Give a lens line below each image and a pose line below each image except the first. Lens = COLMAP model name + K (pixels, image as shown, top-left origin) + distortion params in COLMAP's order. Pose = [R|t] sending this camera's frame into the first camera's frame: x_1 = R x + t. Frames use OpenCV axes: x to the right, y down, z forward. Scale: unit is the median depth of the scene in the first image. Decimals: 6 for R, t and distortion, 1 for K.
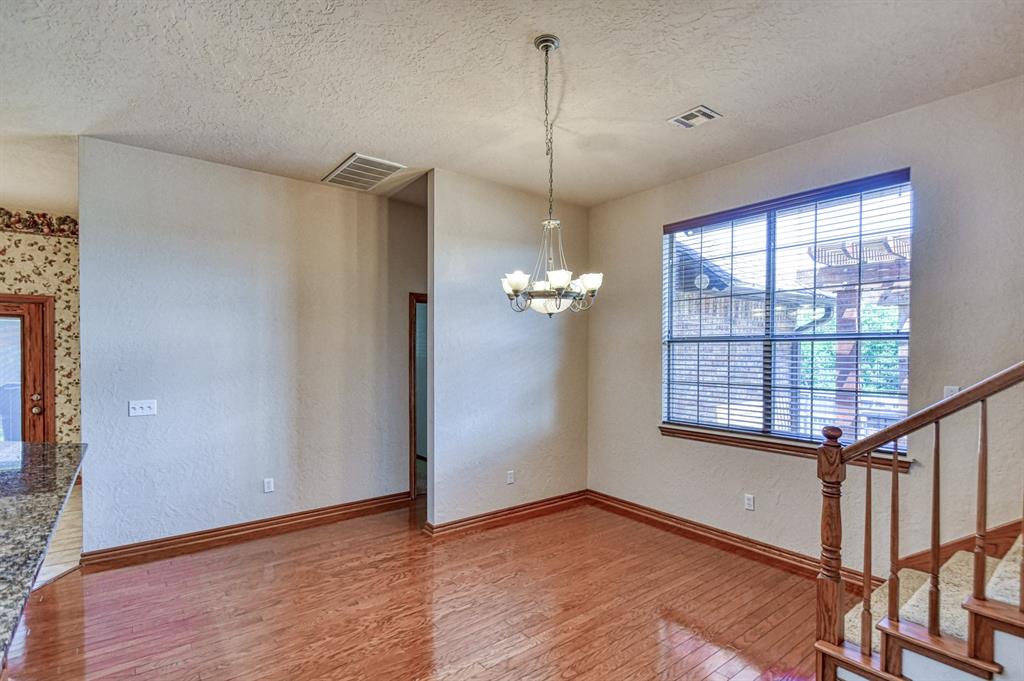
lens RADIAL K [[503.5, 0, 513.0], [0, 503.5, 355.9], [0, 0, 1]] dist [-0.000110, -0.000016]
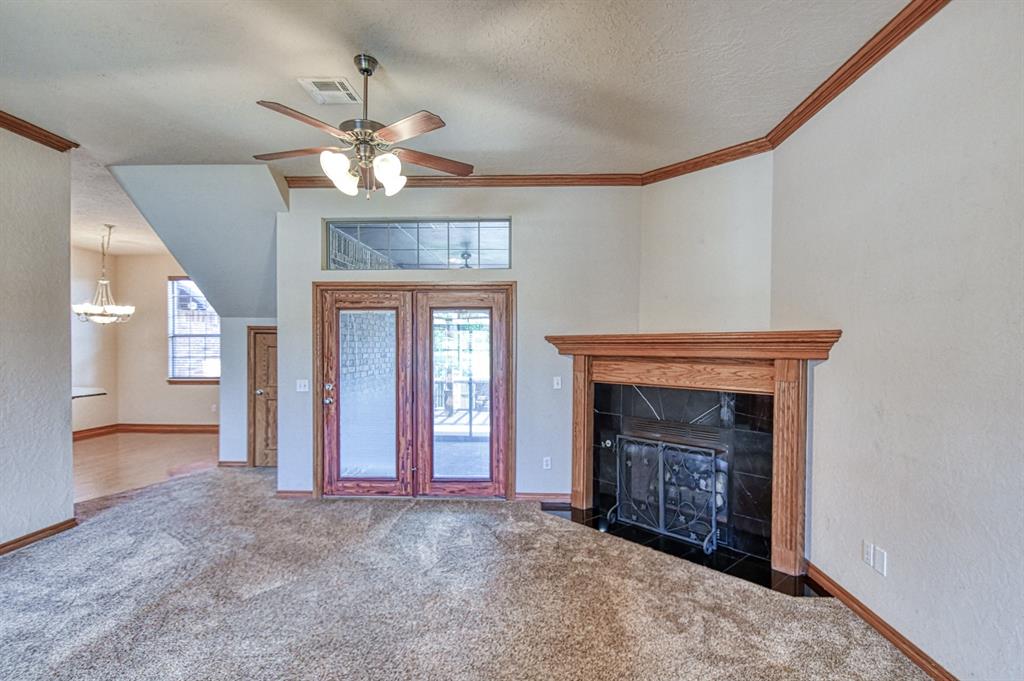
lens RADIAL K [[493.3, 0, 525.4], [0, 493.3, 355.8], [0, 0, 1]] dist [0.021772, -0.016788]
pose [[0.632175, -0.015702, 0.774667, -0.313489], [0.005448, 0.999860, 0.015822, 0.023078], [-0.774807, -0.005782, 0.632172, -1.261053]]
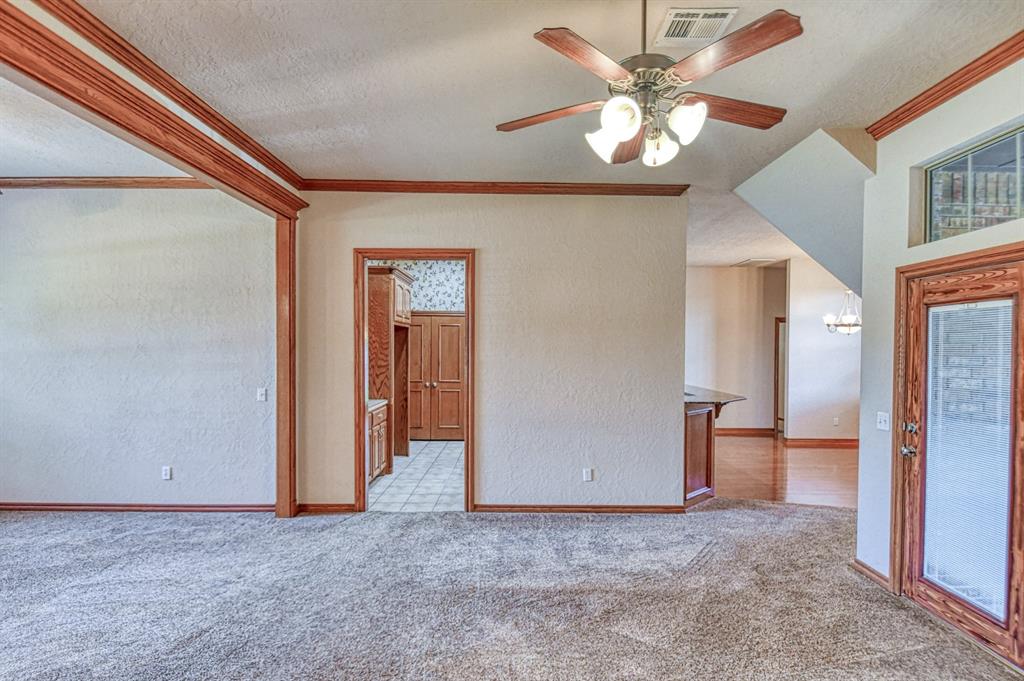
lens RADIAL K [[529.5, 0, 518.4], [0, 529.5, 355.3], [0, 0, 1]] dist [0.001882, -0.010371]
pose [[0.800262, 0.011527, -0.599539, 0.215887], [-0.009244, 0.999934, 0.006887, 0.004826], [0.599579, 0.000031, 0.800316, -1.171157]]
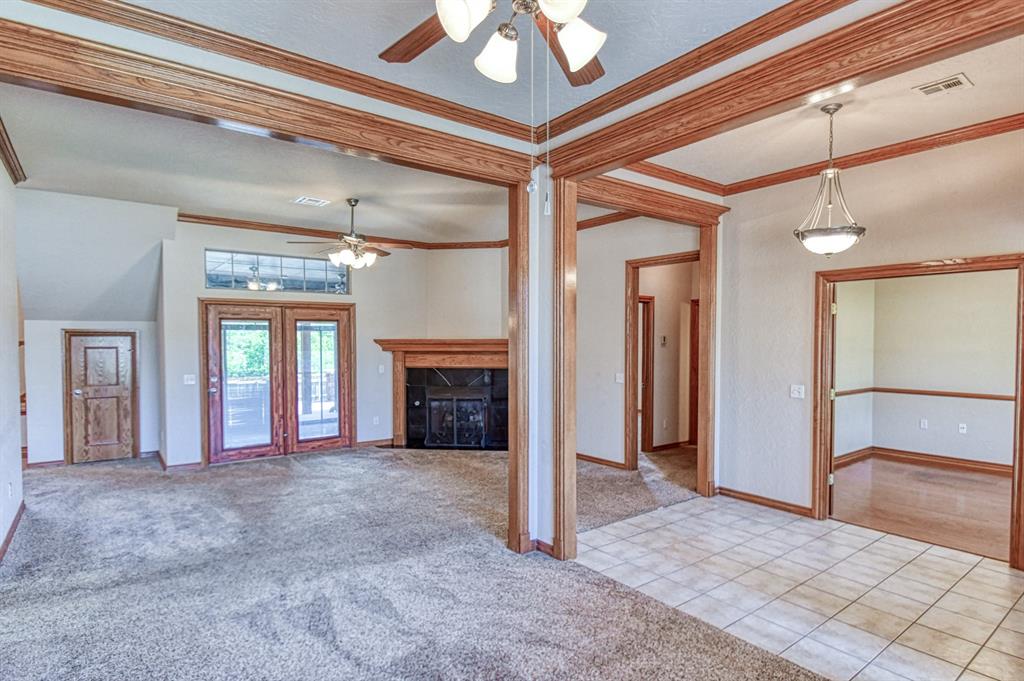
lens RADIAL K [[529.5, 0, 518.4], [0, 529.5, 355.3], [0, 0, 1]] dist [0.001882, -0.010371]
pose [[-0.009954, -0.031557, 0.999452, -1.182012], [0.010336, 0.999445, 0.031660, 0.001290], [-0.999897, 0.010646, -0.009622, -1.100049]]
